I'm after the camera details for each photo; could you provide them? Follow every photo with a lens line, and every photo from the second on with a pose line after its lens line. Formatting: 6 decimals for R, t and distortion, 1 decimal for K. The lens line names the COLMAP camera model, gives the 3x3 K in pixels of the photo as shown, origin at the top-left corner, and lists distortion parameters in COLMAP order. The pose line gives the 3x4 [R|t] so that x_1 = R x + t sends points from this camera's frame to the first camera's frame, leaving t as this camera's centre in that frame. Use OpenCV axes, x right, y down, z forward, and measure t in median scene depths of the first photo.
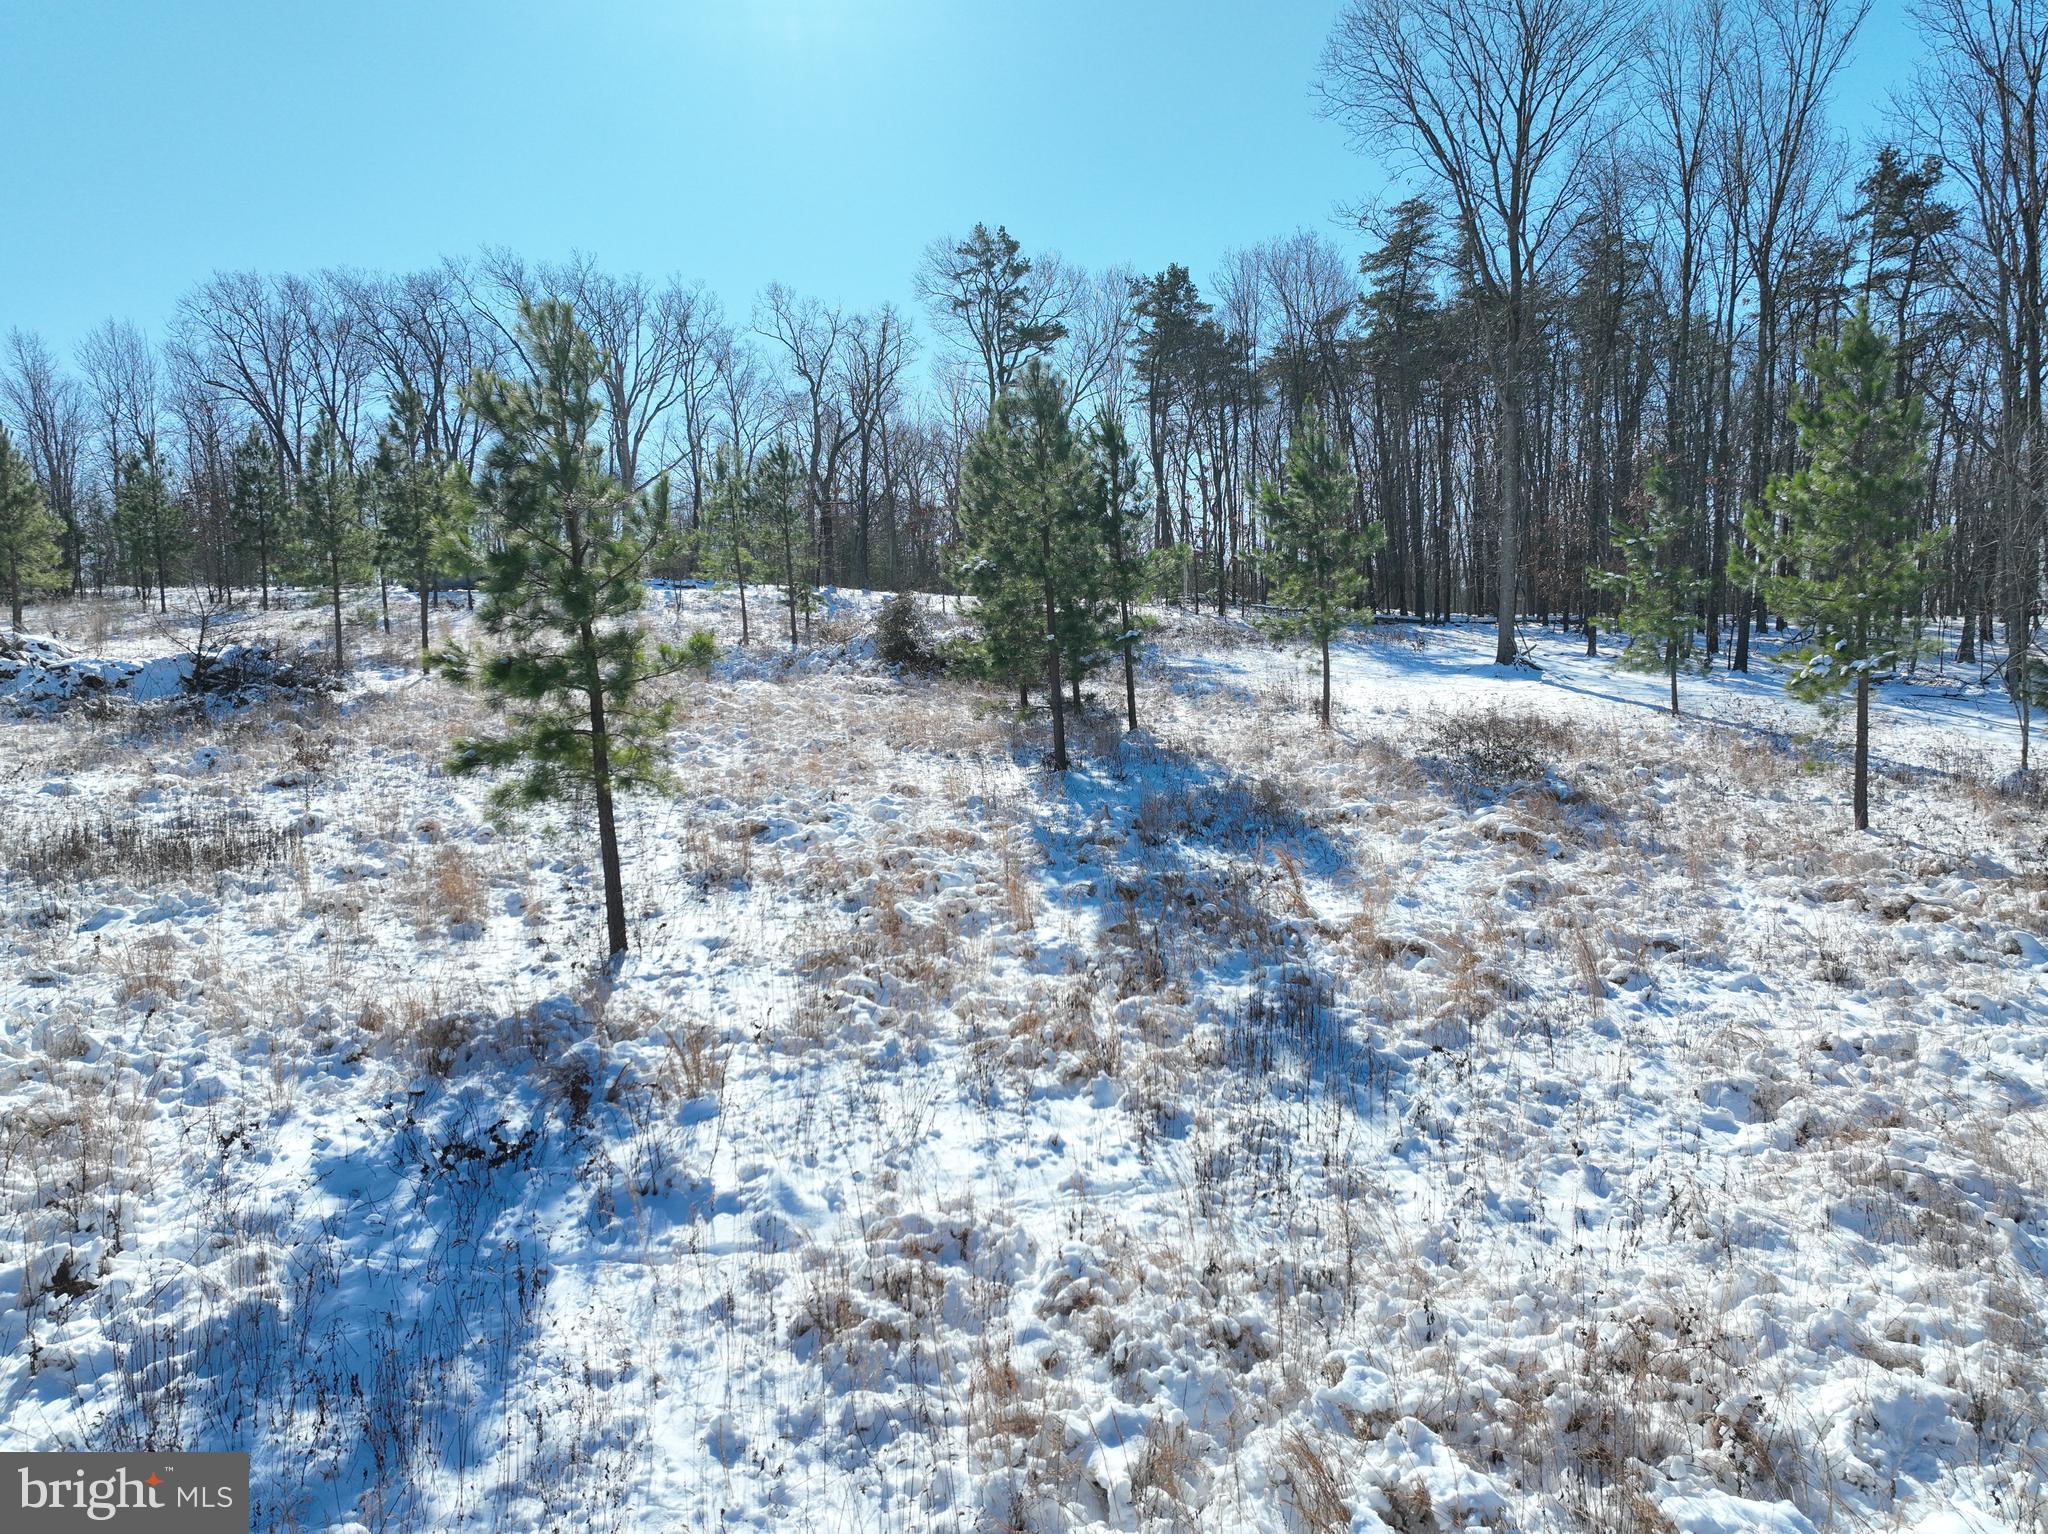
lens RADIAL K [[1434.7, 0, 1034.1], [0, 1434.7, 771.1], [0, 0, 1]] dist [-0.003539, 0.018247]
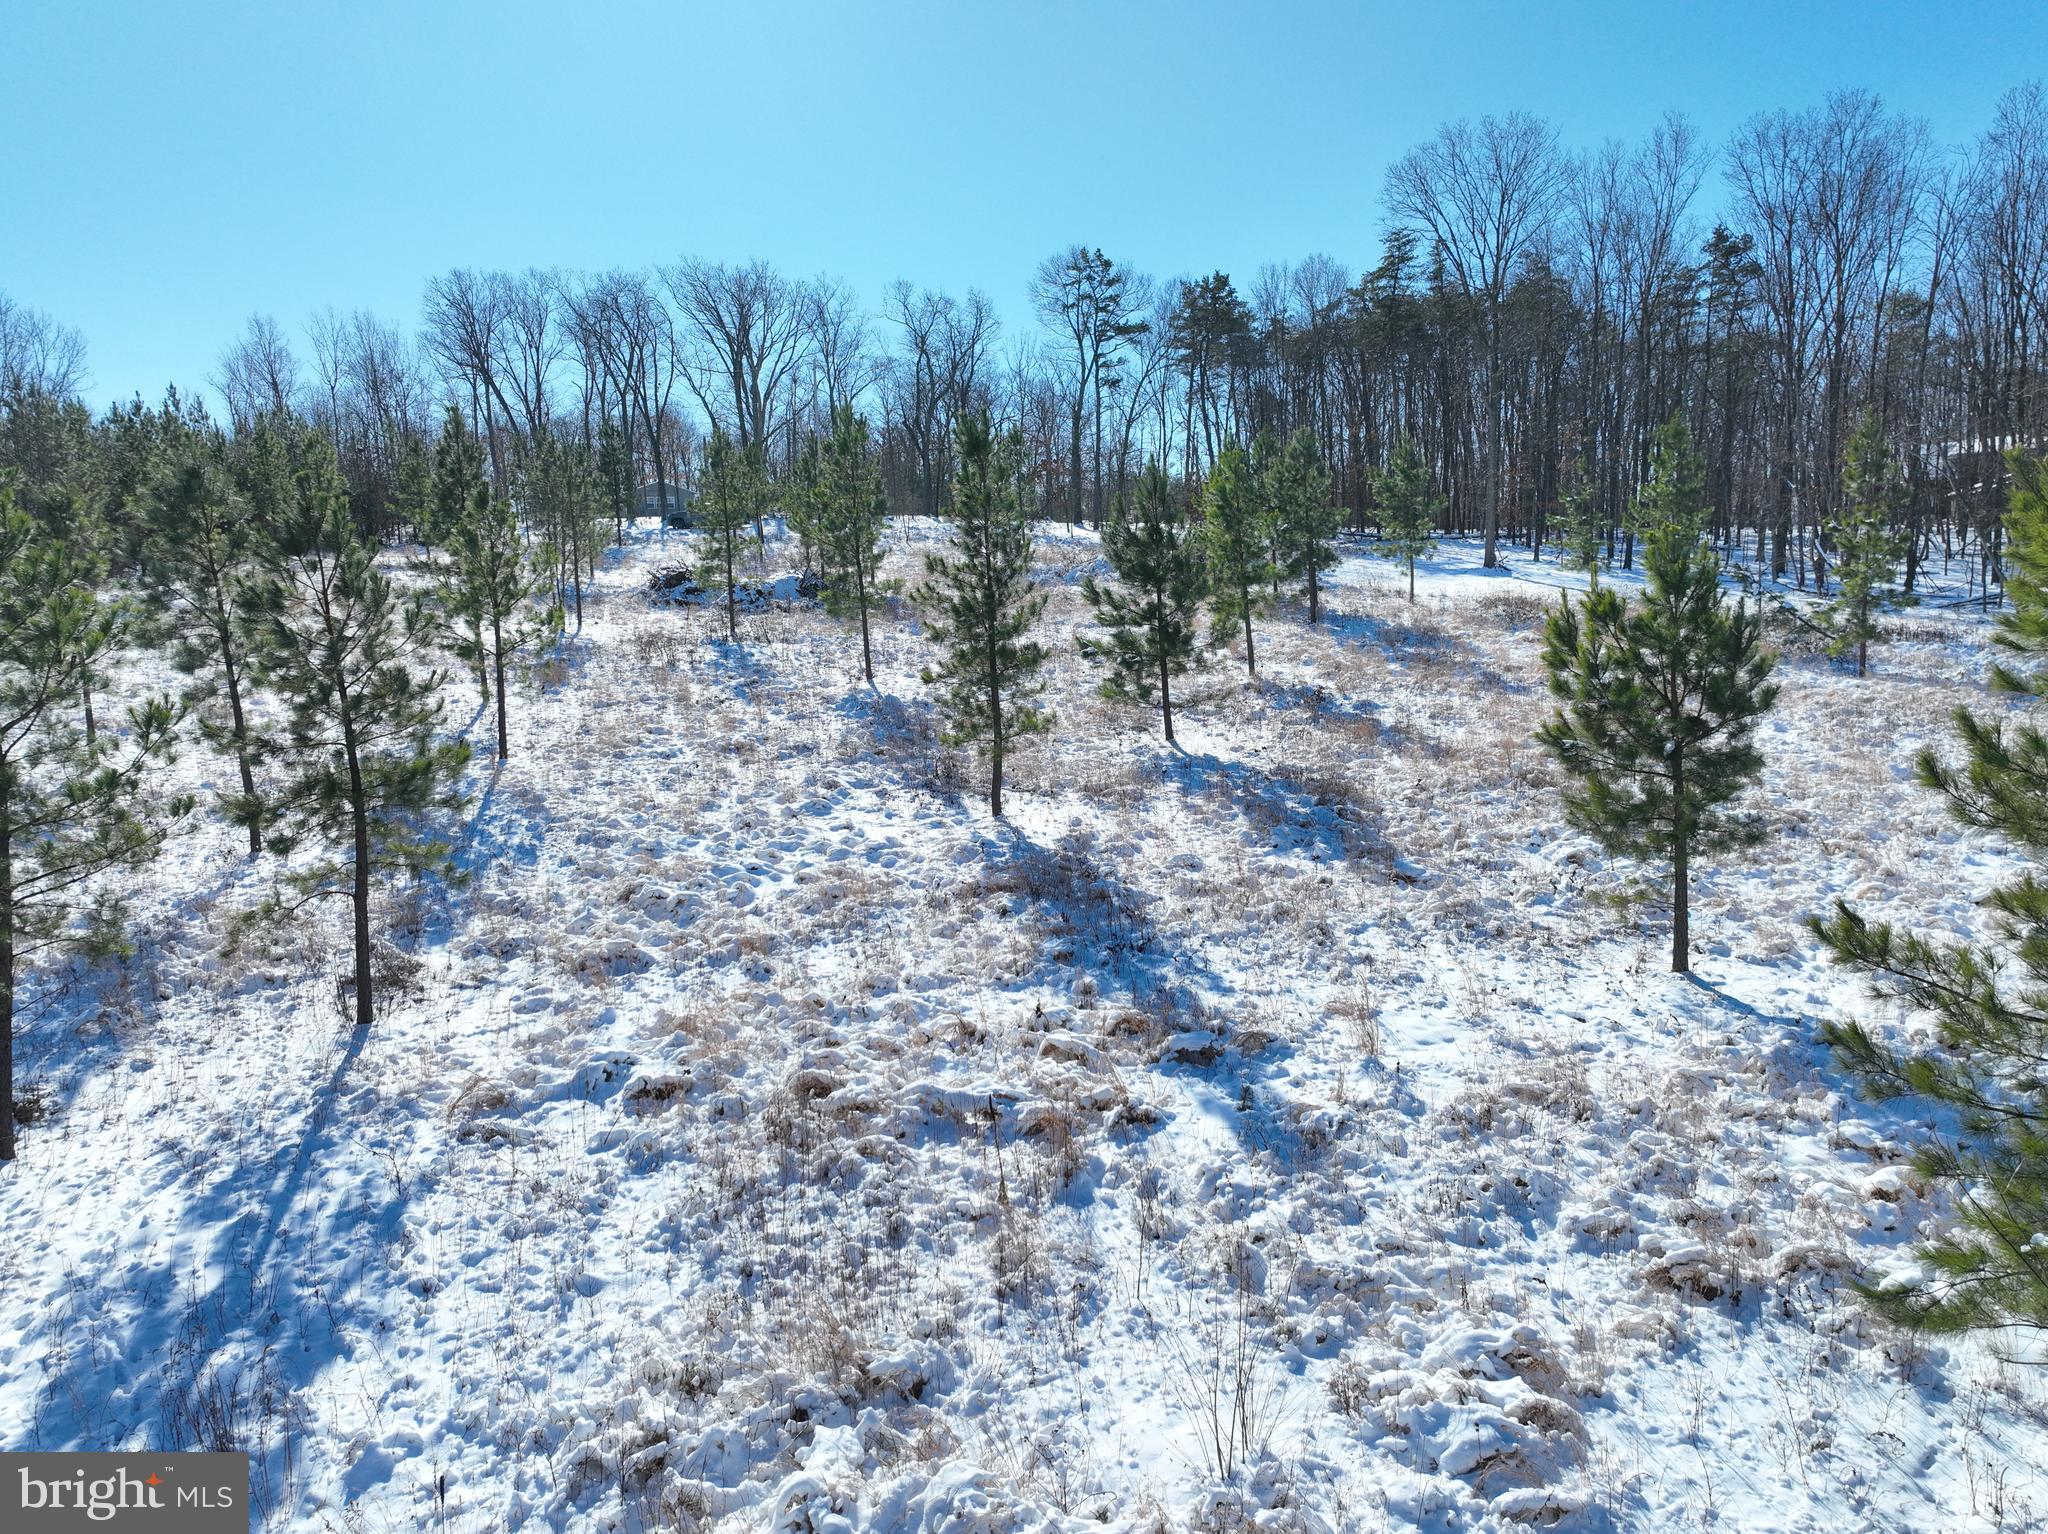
lens RADIAL K [[1434.7, 0, 1036.5], [0, 1434.7, 775.1], [0, 0, 1]] dist [-0.003539, 0.018247]
pose [[0.997410, -0.029867, 0.065431, -0.254995], [0.025572, 0.997523, 0.065533, 0.035243], [-0.067227, -0.063690, 0.995703, -0.519110]]
